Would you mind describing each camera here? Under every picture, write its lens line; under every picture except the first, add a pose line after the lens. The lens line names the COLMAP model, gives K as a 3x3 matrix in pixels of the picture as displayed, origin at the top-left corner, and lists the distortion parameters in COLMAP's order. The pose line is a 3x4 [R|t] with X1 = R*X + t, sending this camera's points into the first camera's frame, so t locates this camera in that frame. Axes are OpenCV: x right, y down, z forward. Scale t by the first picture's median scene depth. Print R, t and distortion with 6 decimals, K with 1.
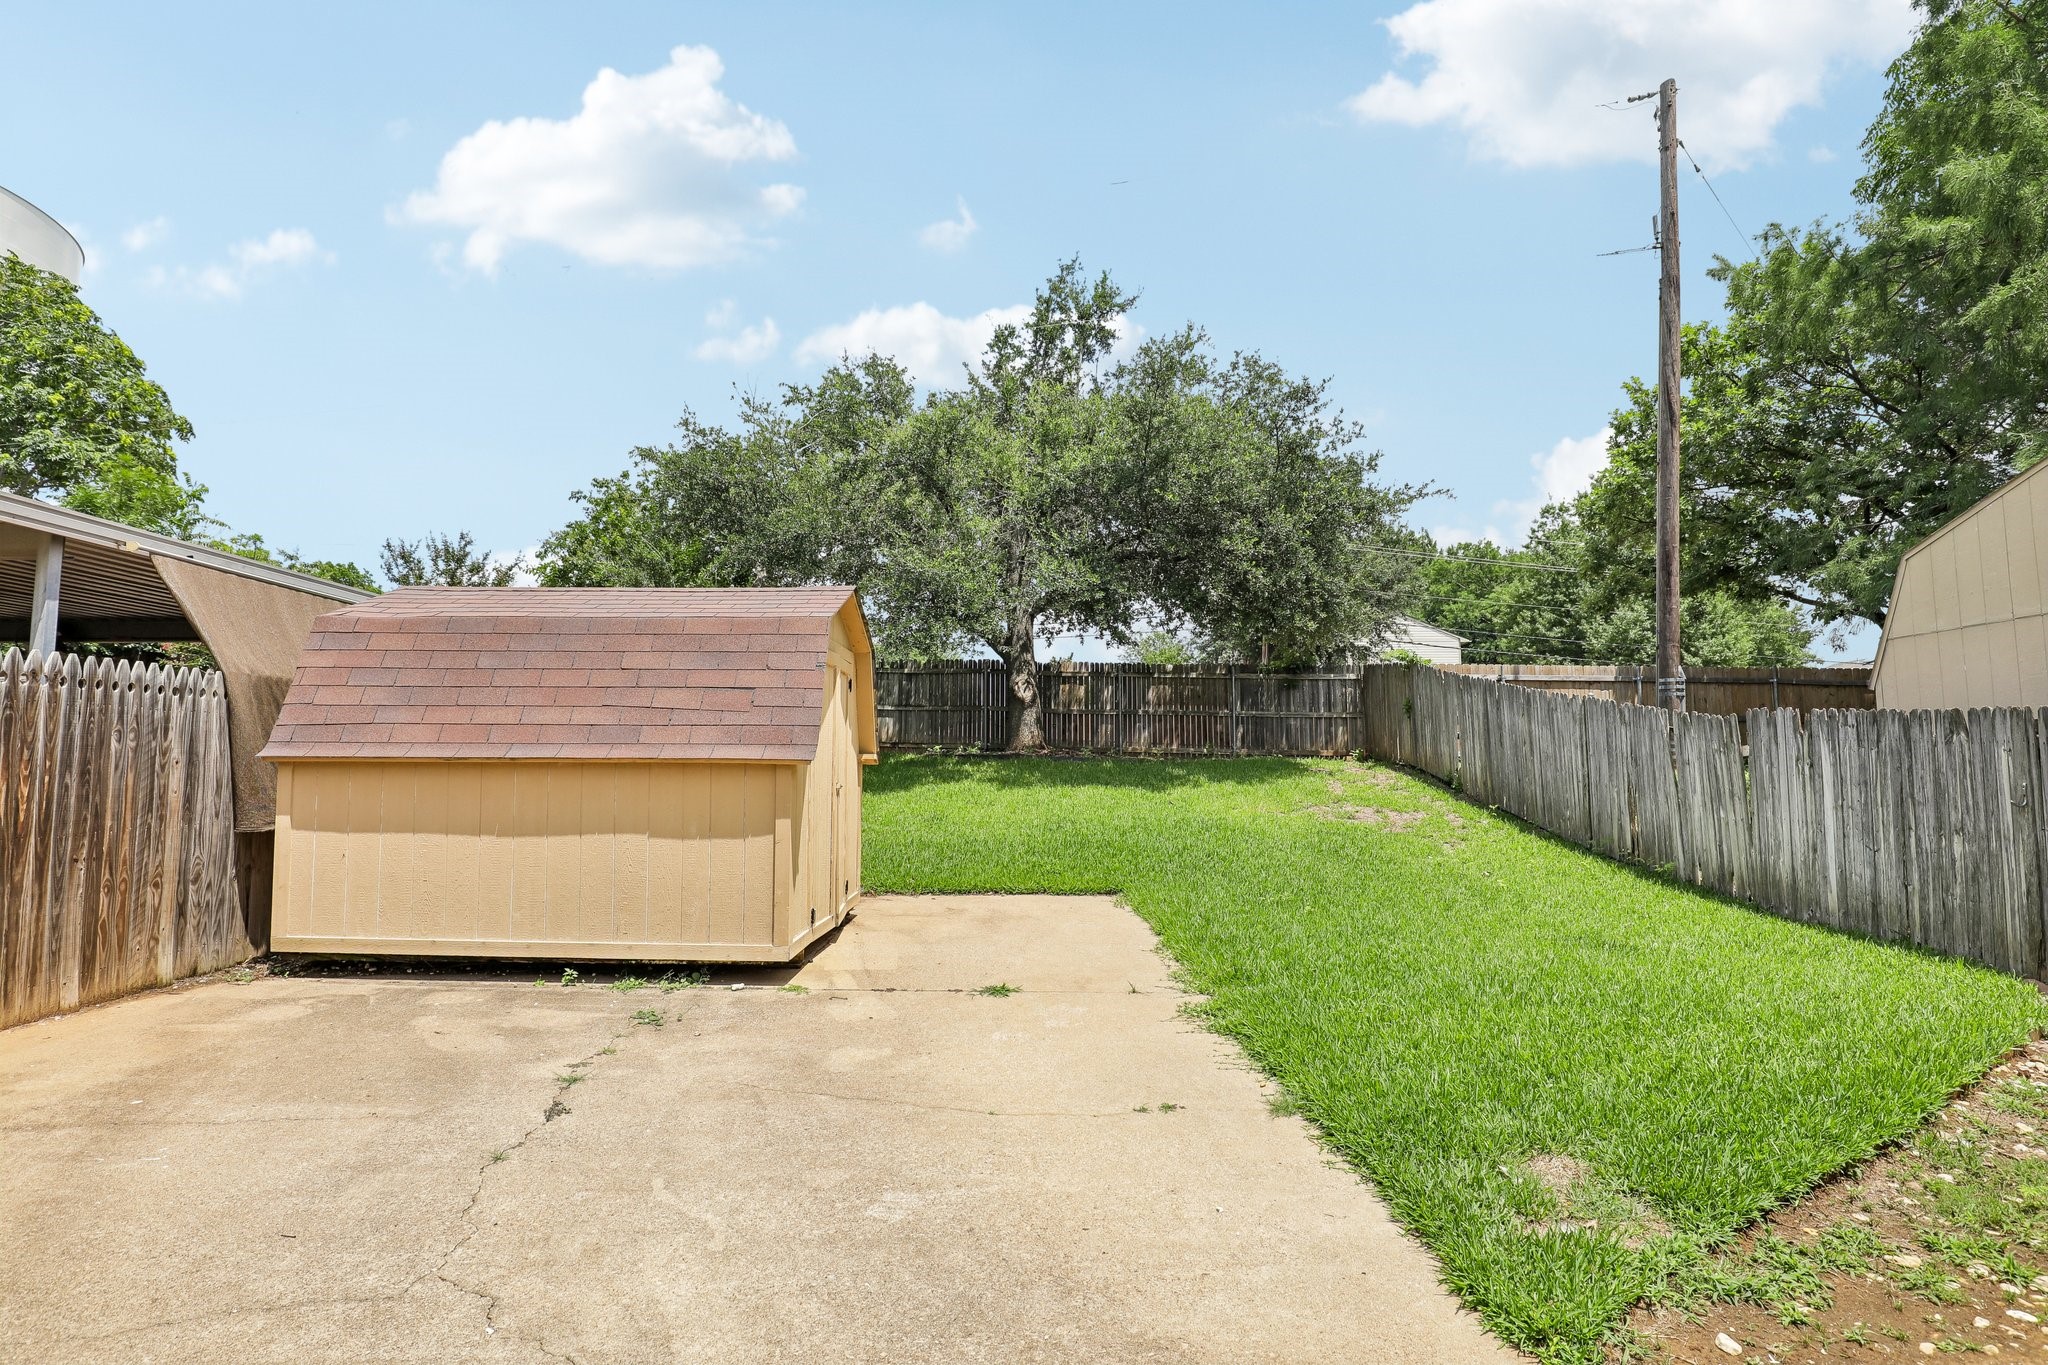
lens RADIAL K [[1014.3, 0, 1024.0], [0, 1014.3, 682.5], [0, 0, 1]] dist [-0.027530, 0.000239]
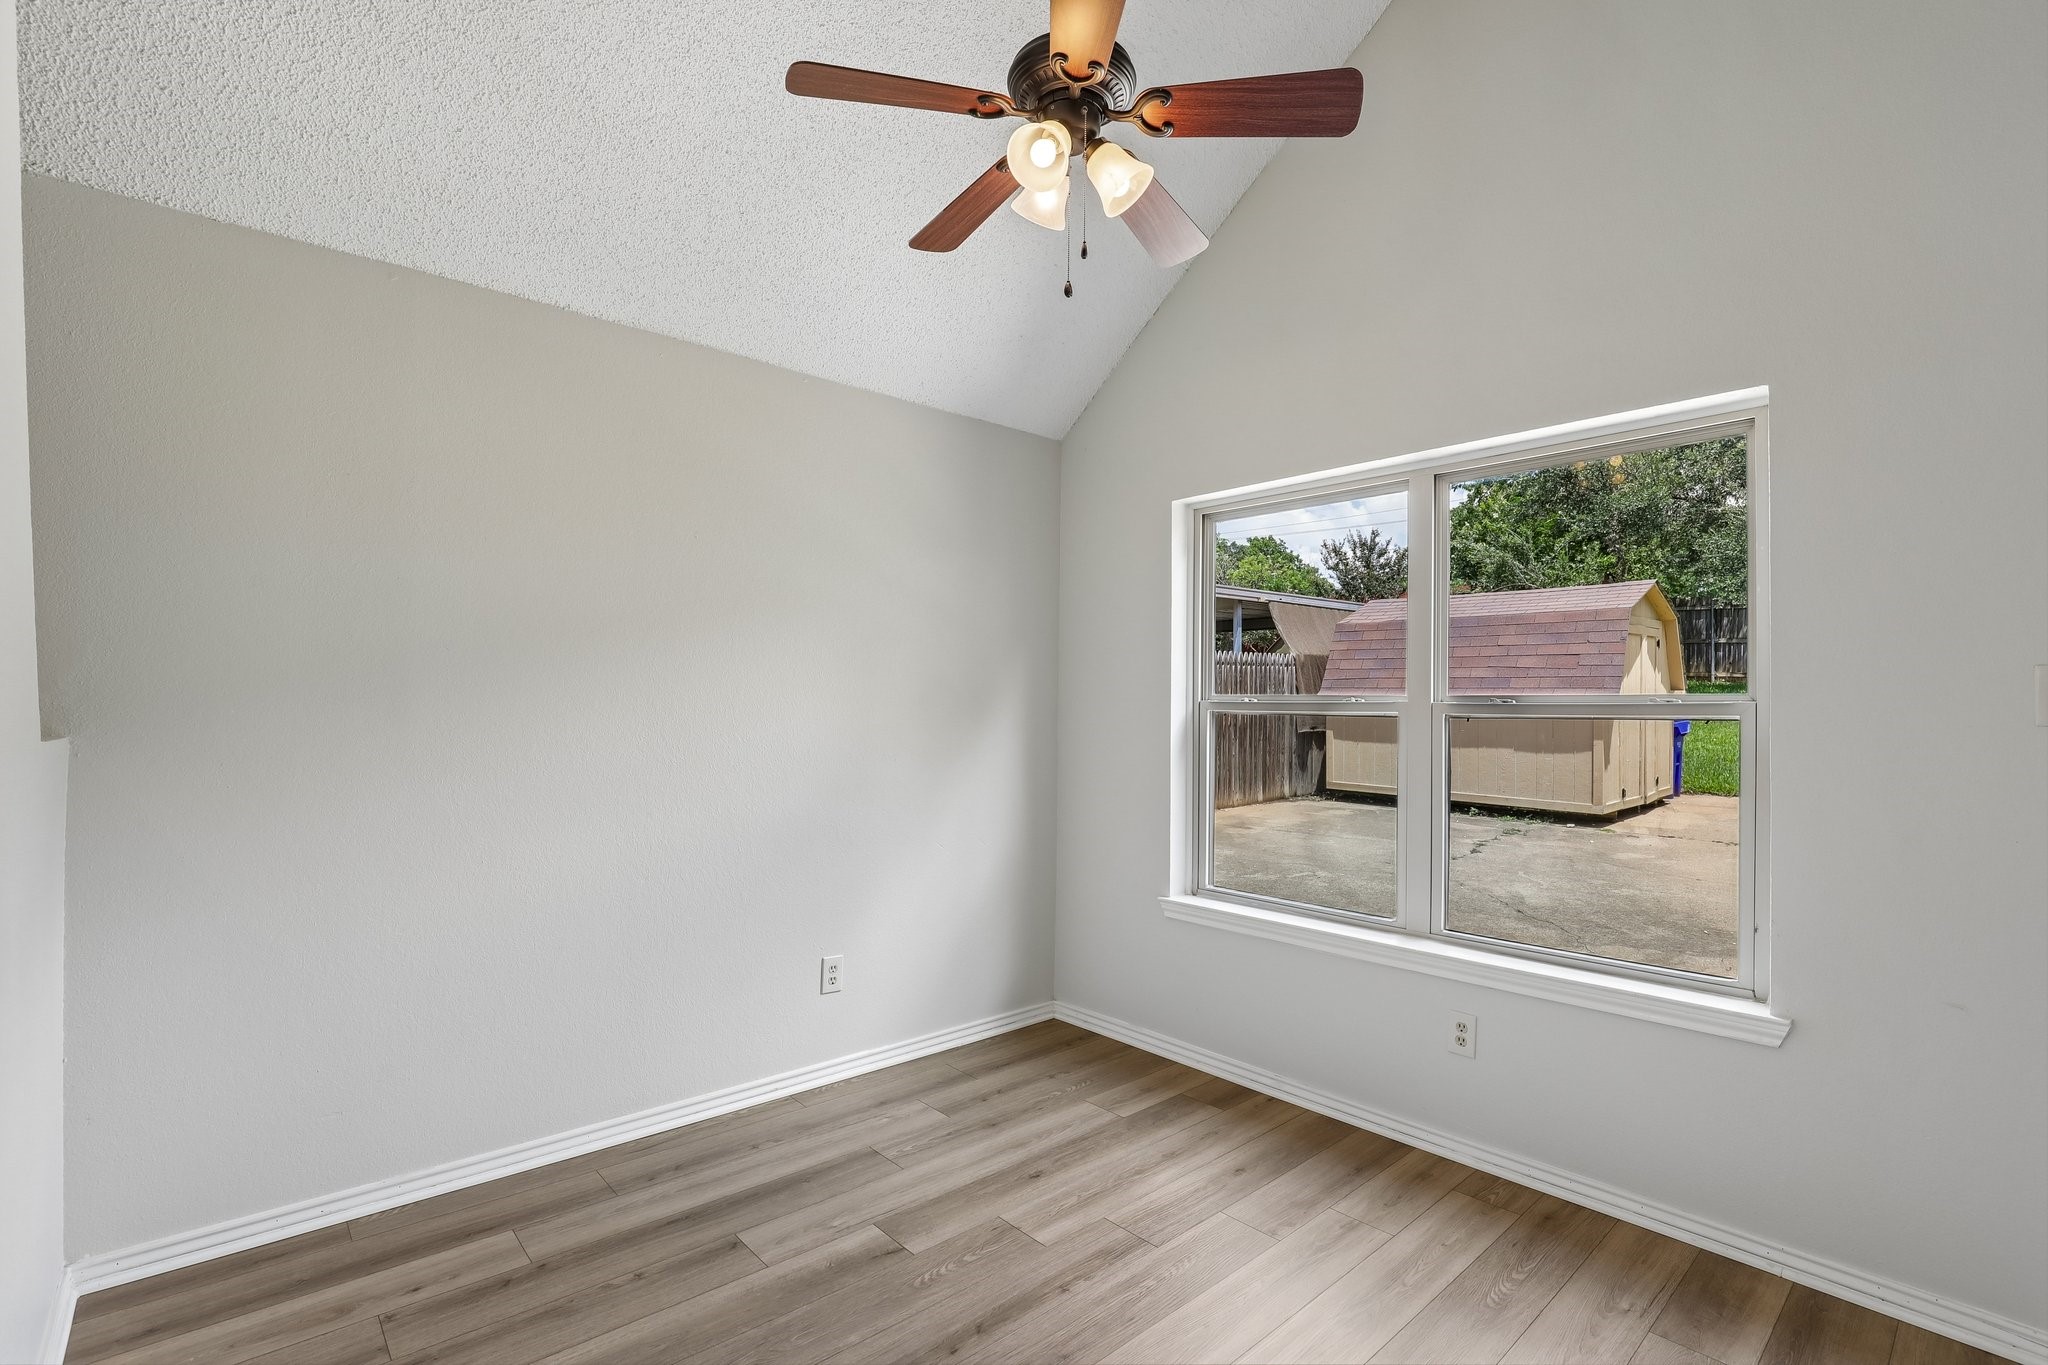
lens RADIAL K [[942.1, 0, 1030.5], [0, 942.1, 695.5], [0, 0, 1]] dist [-0.040236, 0.009088]
pose [[0.668763, 0.003901, -0.743465, 0.262903], [0.059985, 0.996443, 0.059187, -0.069927], [0.741052, -0.084179, 0.666151, -0.685538]]
